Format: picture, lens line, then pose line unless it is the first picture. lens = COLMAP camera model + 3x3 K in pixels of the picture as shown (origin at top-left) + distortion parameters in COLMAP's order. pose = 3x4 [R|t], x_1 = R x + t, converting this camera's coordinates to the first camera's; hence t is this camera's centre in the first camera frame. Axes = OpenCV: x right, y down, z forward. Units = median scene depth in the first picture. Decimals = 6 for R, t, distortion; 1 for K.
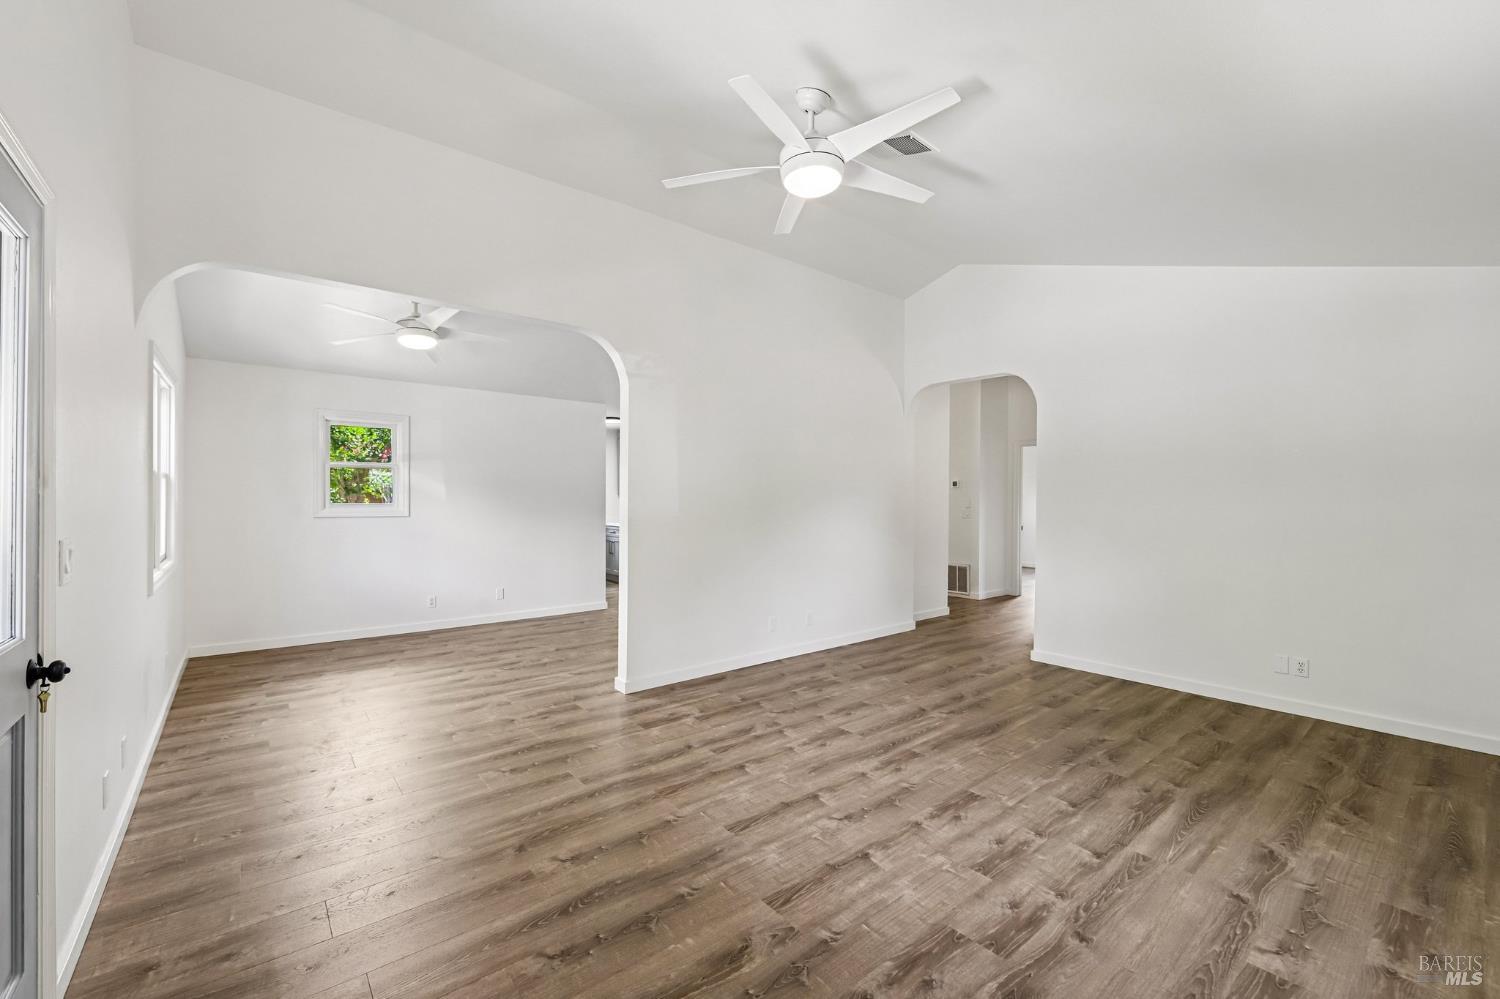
lens RADIAL K [[612.5, 0, 764.2], [0, 612.5, 495.3], [0, 0, 1]] dist [-0.001772, -0.000053]
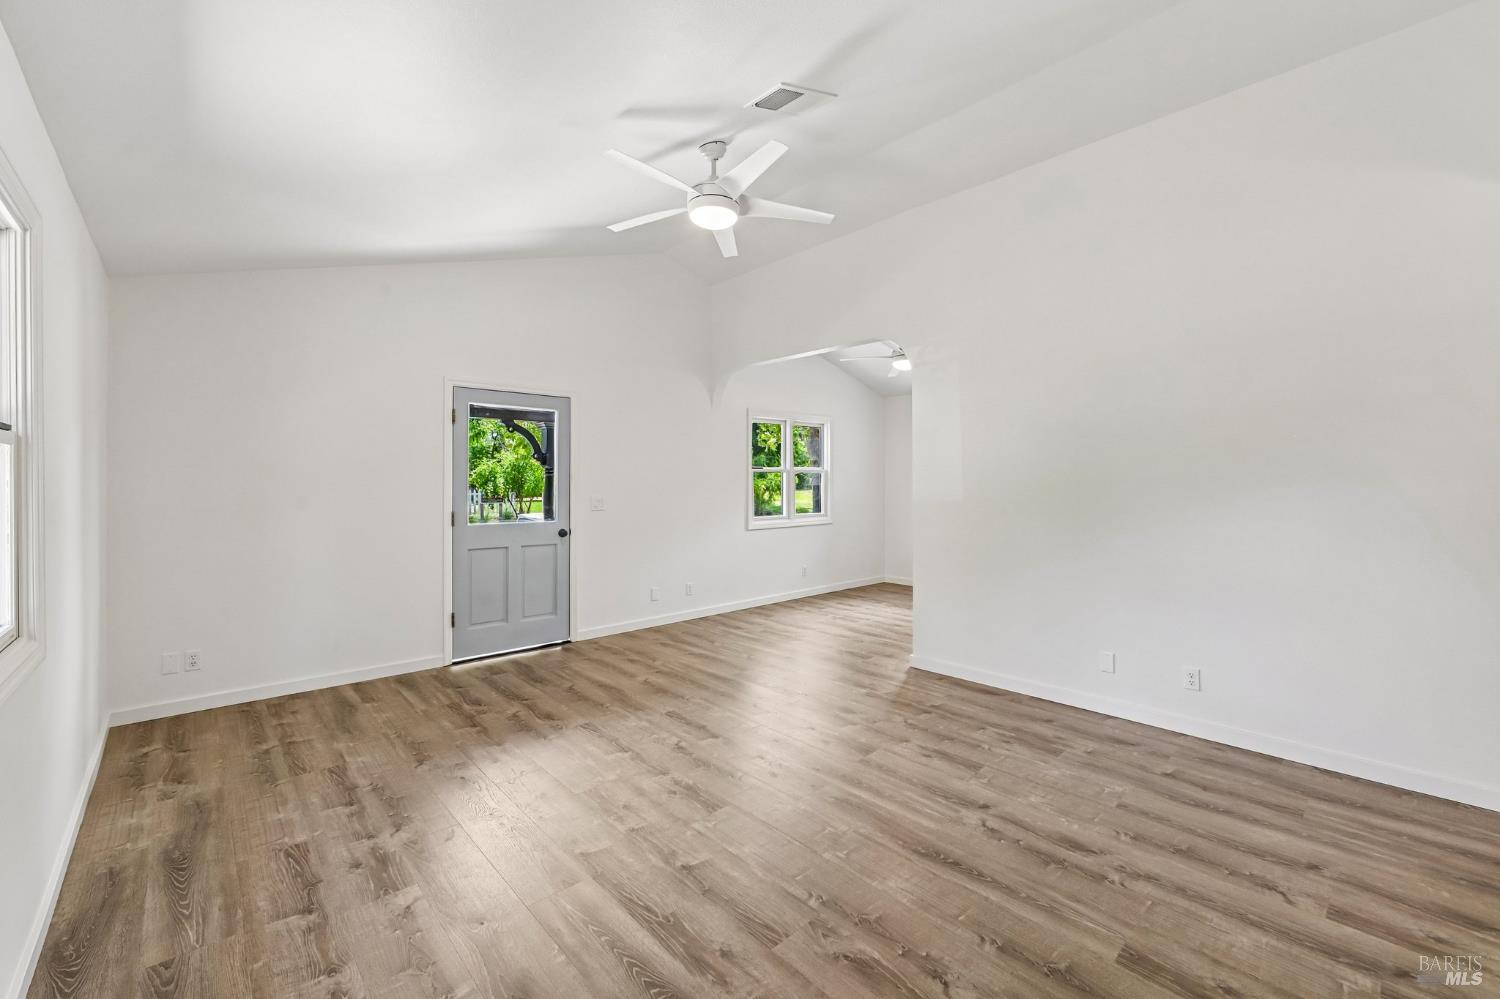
lens RADIAL K [[616.9, 0, 755.3], [0, 616.9, 495.8], [0, 0, 1]] dist [-0.008866, 0.000267]
pose [[0.045269, 0.014010, -0.998877, 0.953426], [0.006892, 0.999873, 0.014336, 0.008159], [0.998951, -0.007533, 0.045167, 0.772844]]
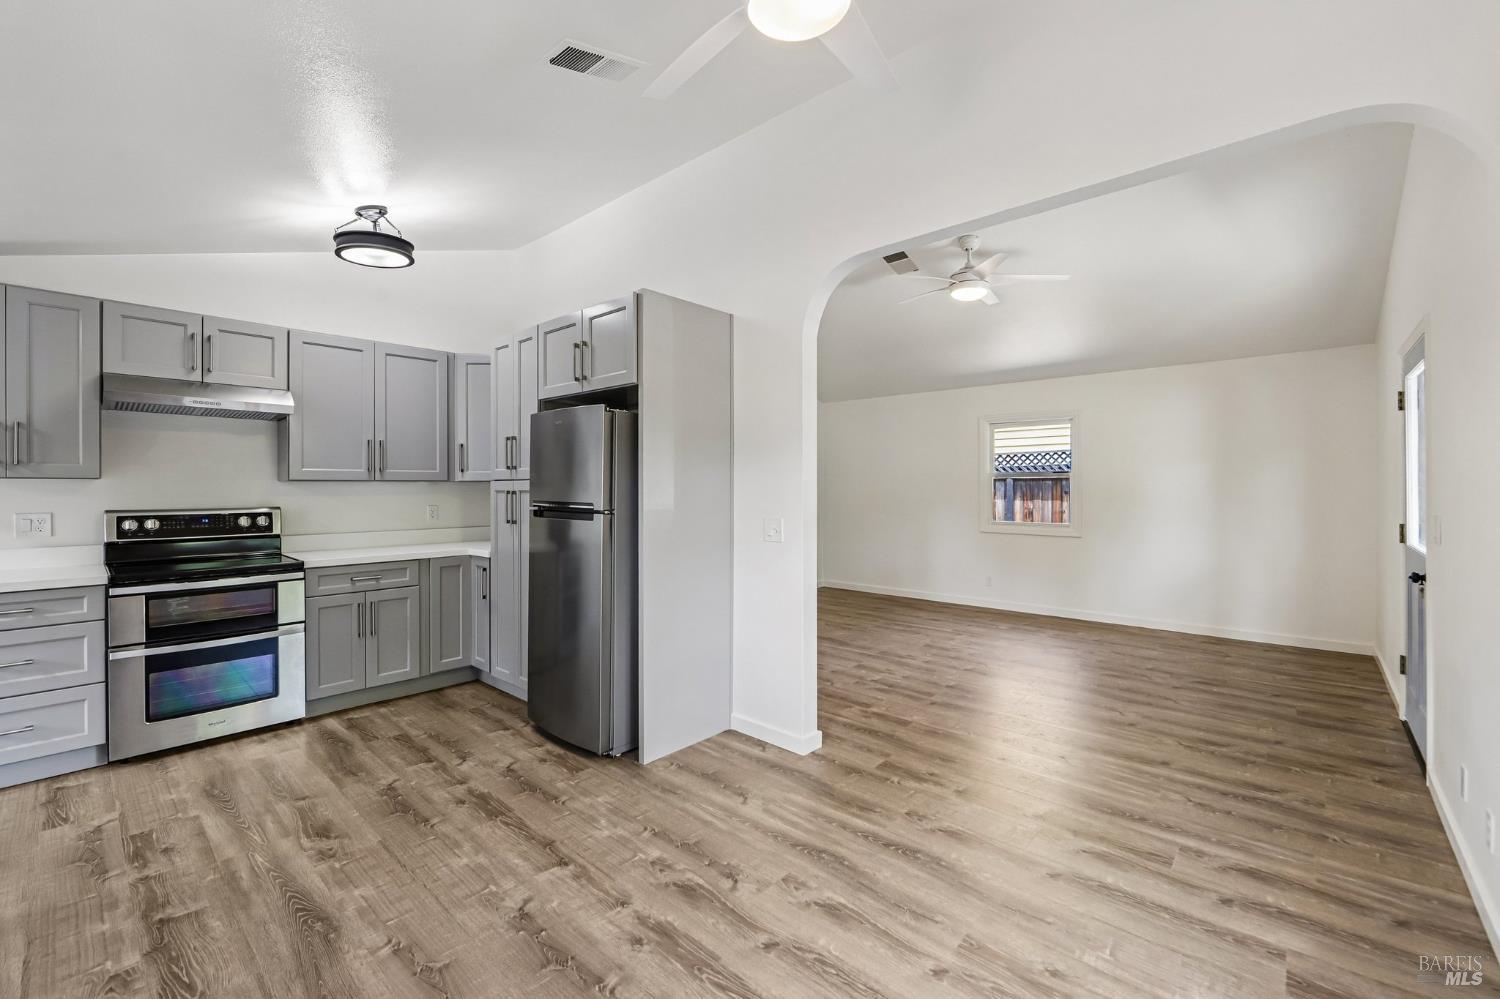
lens RADIAL K [[616.4, 0, 767.3], [0, 616.4, 483.4], [0, 0, 1]] dist [-0.004020, -0.000176]
pose [[-0.152734, 0.001678, 0.988266, -1.114038], [-0.004245, 0.999988, -0.002354, -0.004179], [-0.988258, -0.004554, -0.152725, 1.345879]]
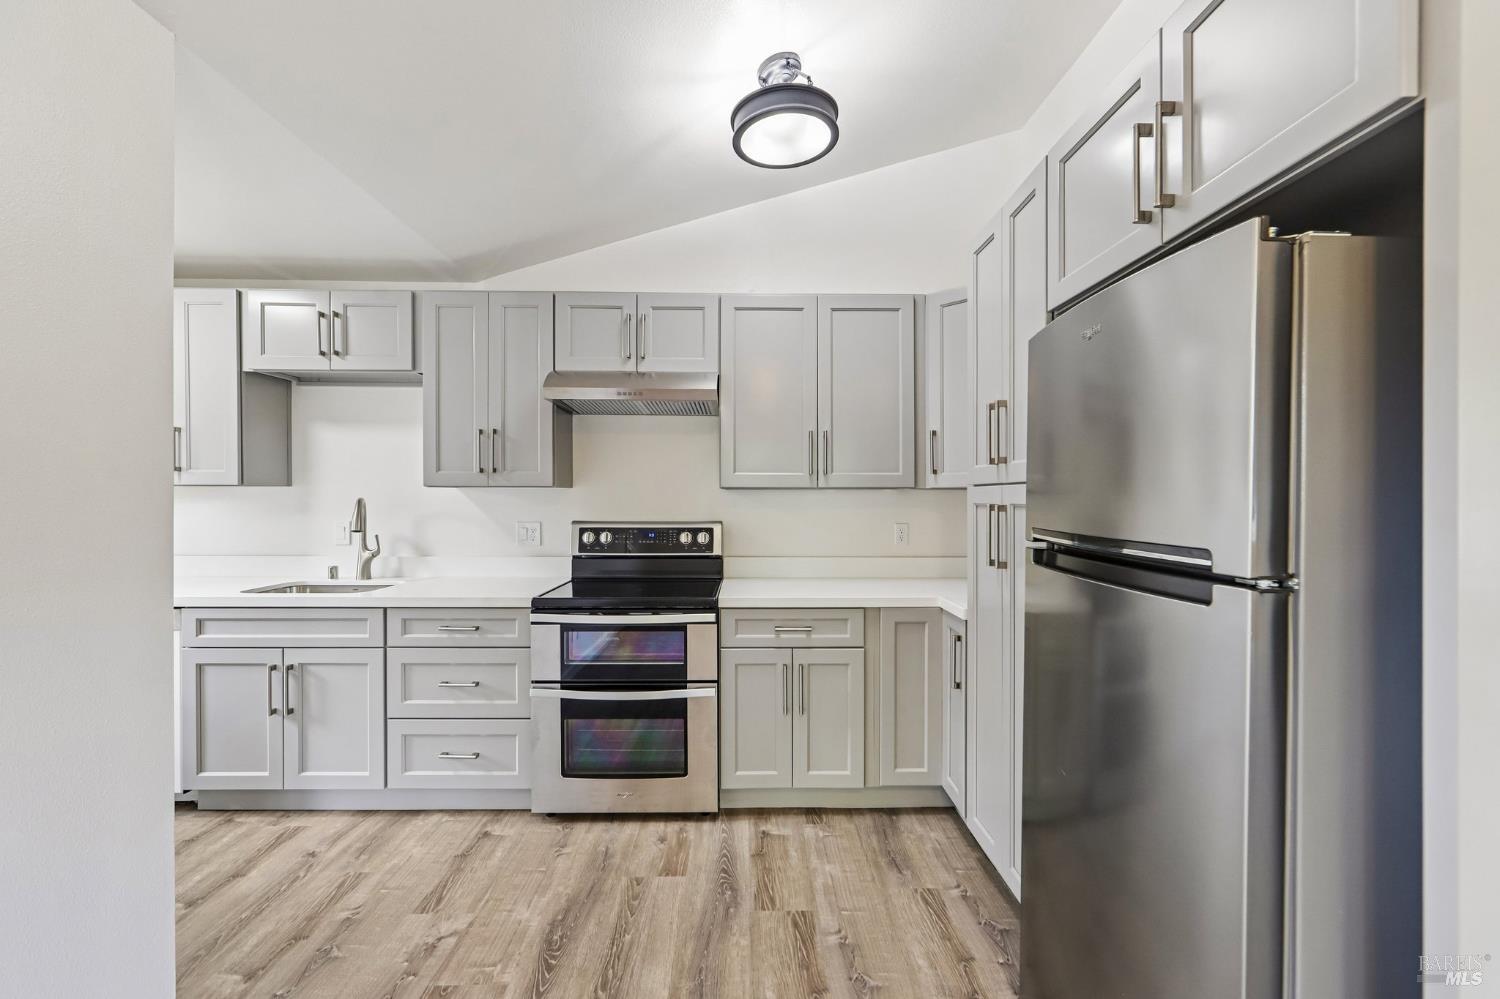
lens RADIAL K [[616.9, 0, 755.3], [0, 616.9, 495.8], [0, 0, 1]] dist [-0.008866, 0.000267]
pose [[0.628686, -0.000046, 0.777659, -0.577217], [-0.004405, 0.999984, 0.003620, -0.001391], [-0.777647, -0.005701, 0.628675, 1.437988]]
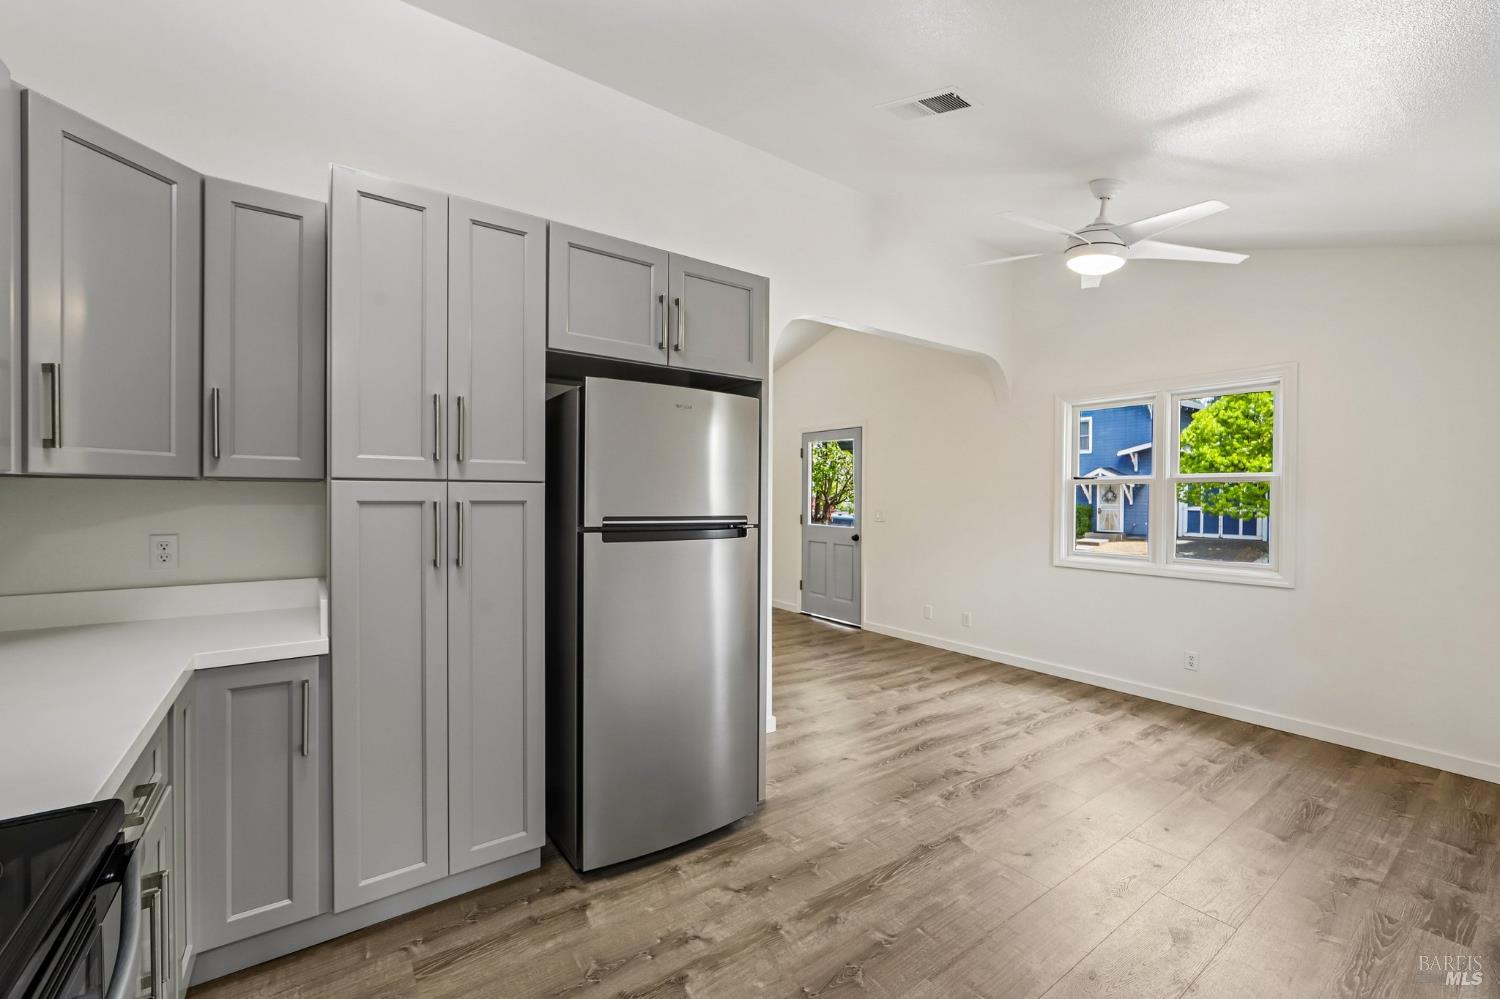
lens RADIAL K [[592.6, 0, 751.4], [0, 592.6, 500.1], [0, 0, 1]] dist [-0.012743, -0.000113]
pose [[-0.996223, -0.009895, 0.086268, -0.318492], [-0.010062, 0.999948, -0.001500, 0.005224], [-0.086248, -0.002362, -0.996271, 2.103657]]
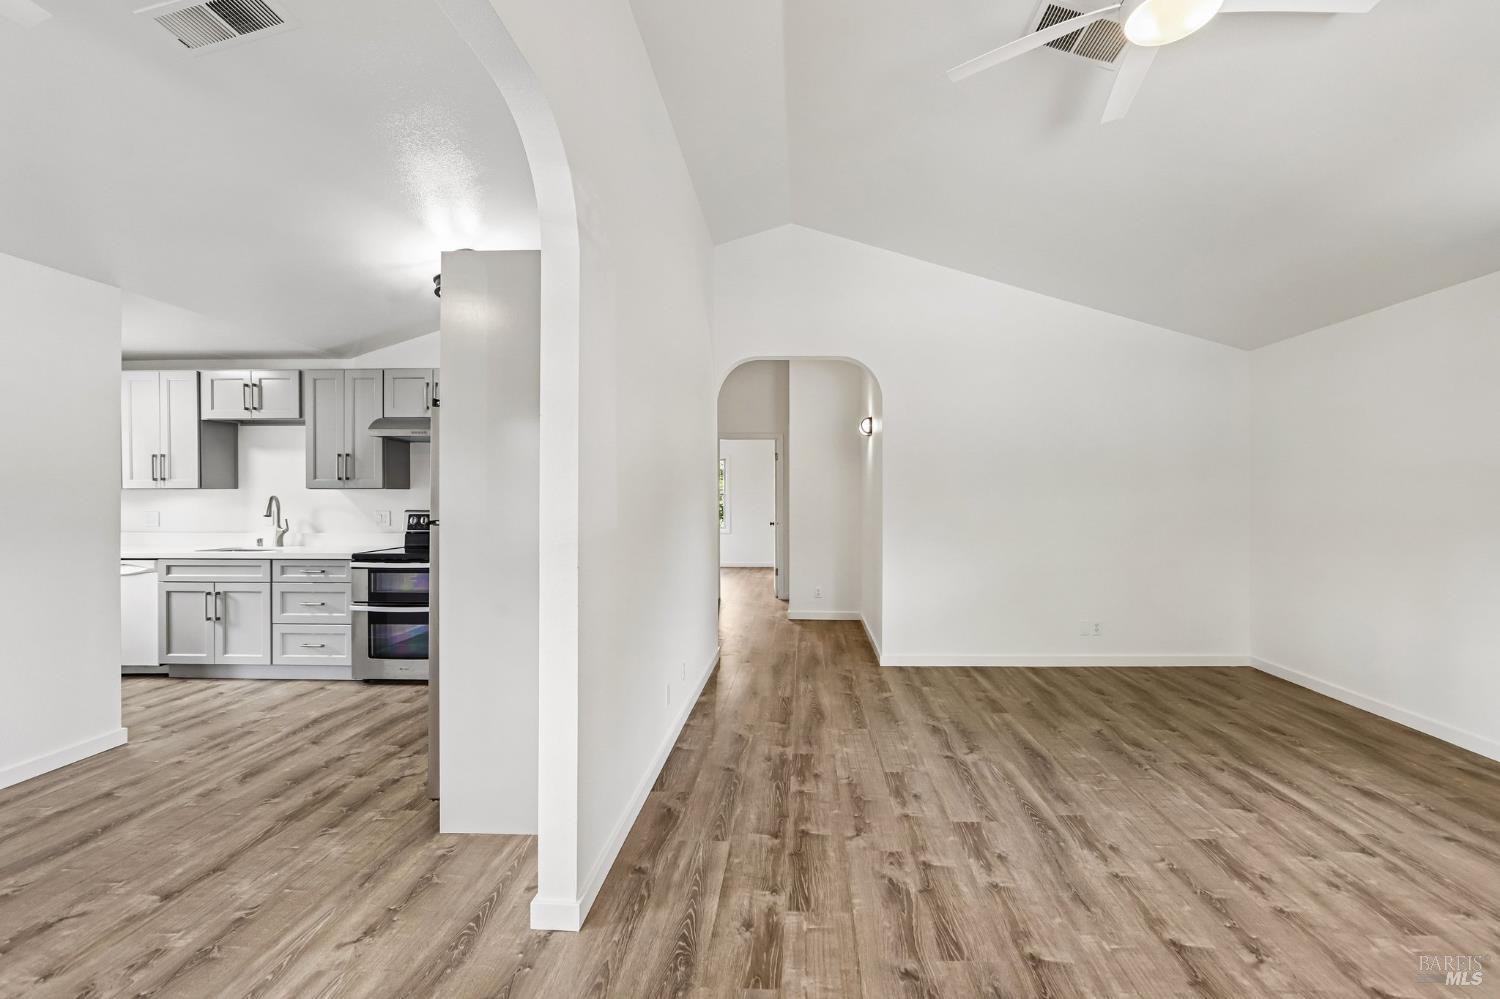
lens RADIAL K [[614.7, 0, 781.1], [0, 614.7, 493.5], [0, 0, 1]] dist [-0.007993, 0.000735]
pose [[0.665377, -0.001172, 0.746507, -0.528316], [-0.000709, 0.999997, 0.002202, -0.001891], [-0.746507, -0.001995, 0.665374, 0.662848]]
